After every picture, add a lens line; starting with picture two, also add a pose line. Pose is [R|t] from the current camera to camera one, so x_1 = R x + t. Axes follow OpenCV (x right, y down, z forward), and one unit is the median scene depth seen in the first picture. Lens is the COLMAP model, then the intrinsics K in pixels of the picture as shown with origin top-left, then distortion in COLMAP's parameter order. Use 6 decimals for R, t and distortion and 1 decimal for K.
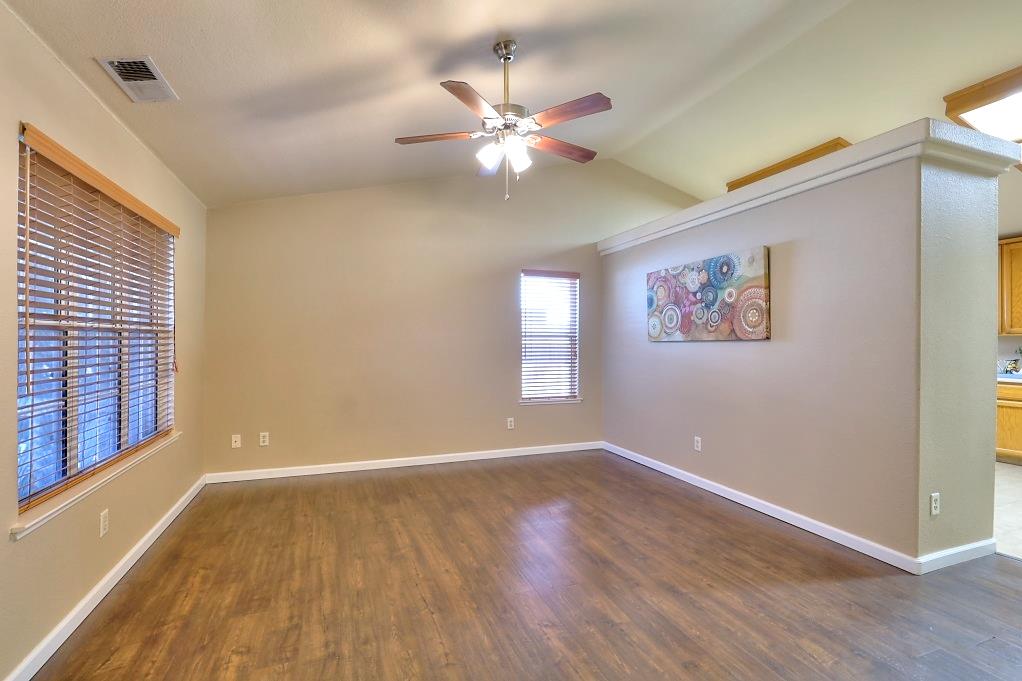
lens RADIAL K [[461.4, 0, 513.0], [0, 461.4, 341.6], [0, 0, 1]] dist [0.000074, -0.000245]
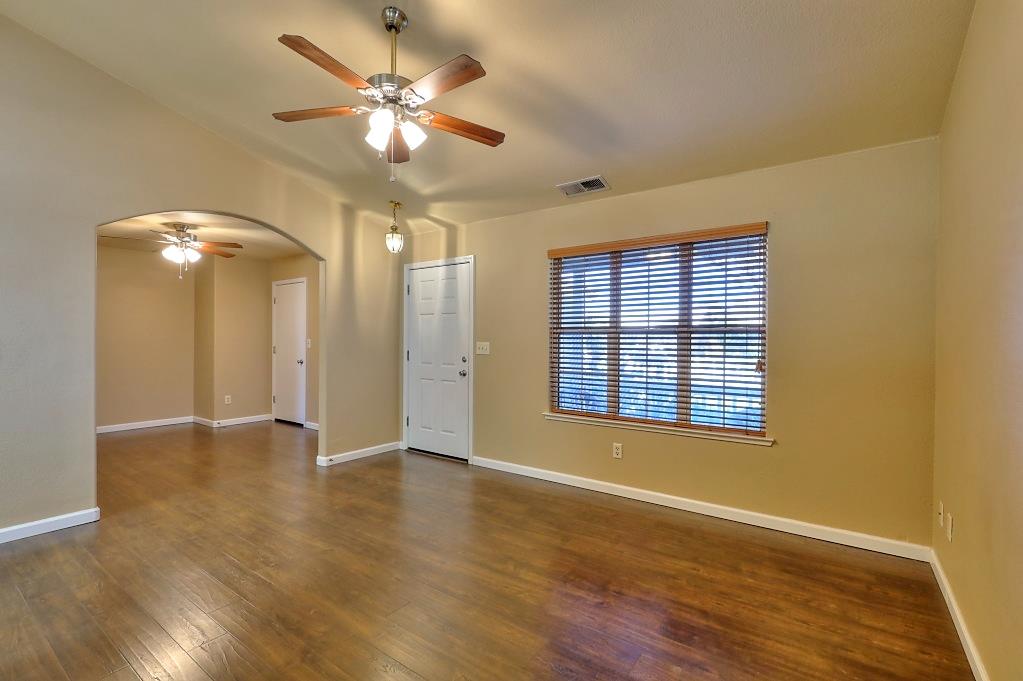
lens RADIAL K [[461.8, 0, 511.4], [0, 461.8, 339.5], [0, 0, 1]] dist [0.000074, -0.000245]
pose [[-0.839468, -0.006993, -0.543364, 0.198793], [-0.008707, 0.999962, 0.000583, 0.001169], [0.543339, 0.005220, -0.839497, 1.338310]]
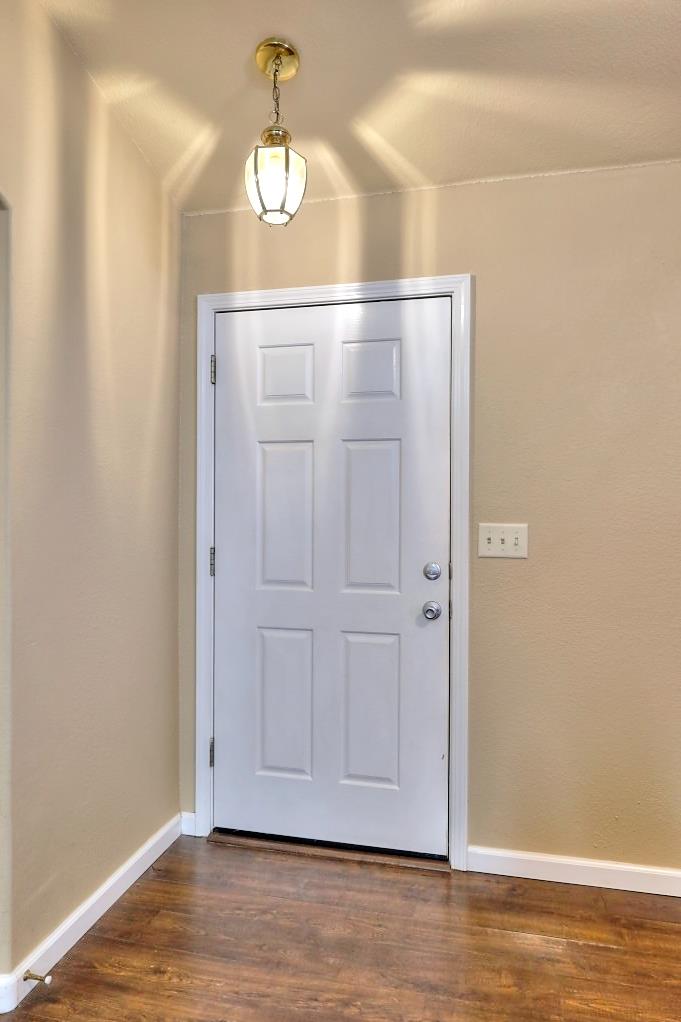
lens RADIAL K [[647.9, 0, 345.7], [0, 647.9, 513.5], [0, 0, 1]] dist [-0.004304, 0.003254]
pose [[-0.558718, -0.003420, -0.829351, 0.182217], [-0.009368, 0.999954, 0.002188, 0.000856], [0.829305, 0.008991, -0.558724, 0.475823]]
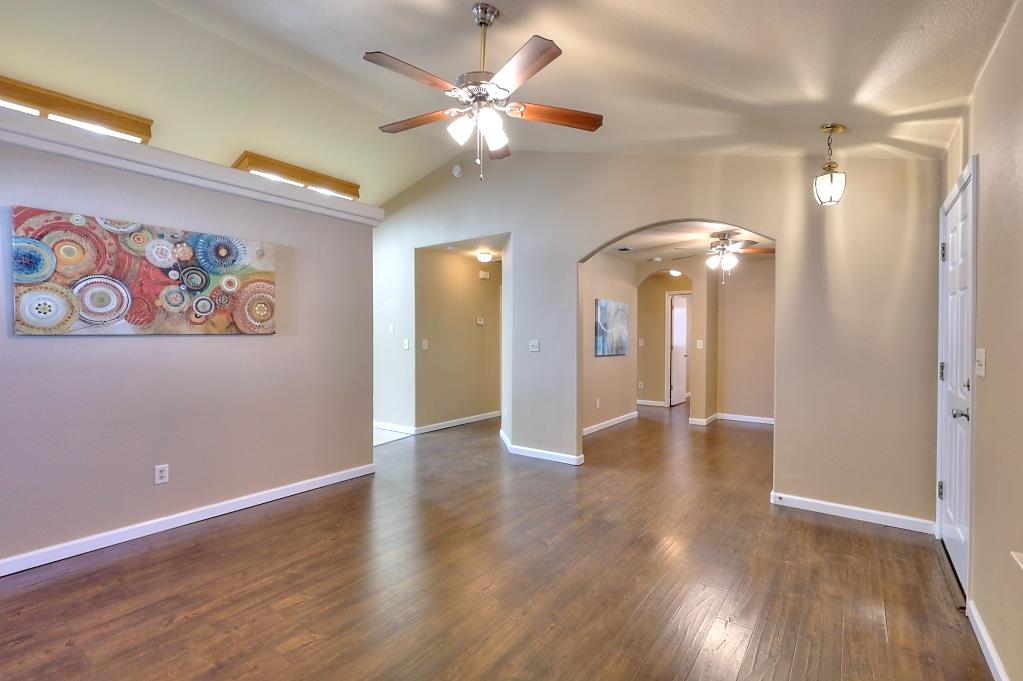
lens RADIAL K [[461.8, 0, 512.1], [0, 461.8, 338.5], [0, 0, 1]] dist [0.000074, -0.000245]
pose [[-0.534847, -0.007667, 0.844914, -0.573574], [-0.004420, 0.999971, 0.006276, -0.002744], [-0.844937, -0.000378, -0.534865, 1.011077]]
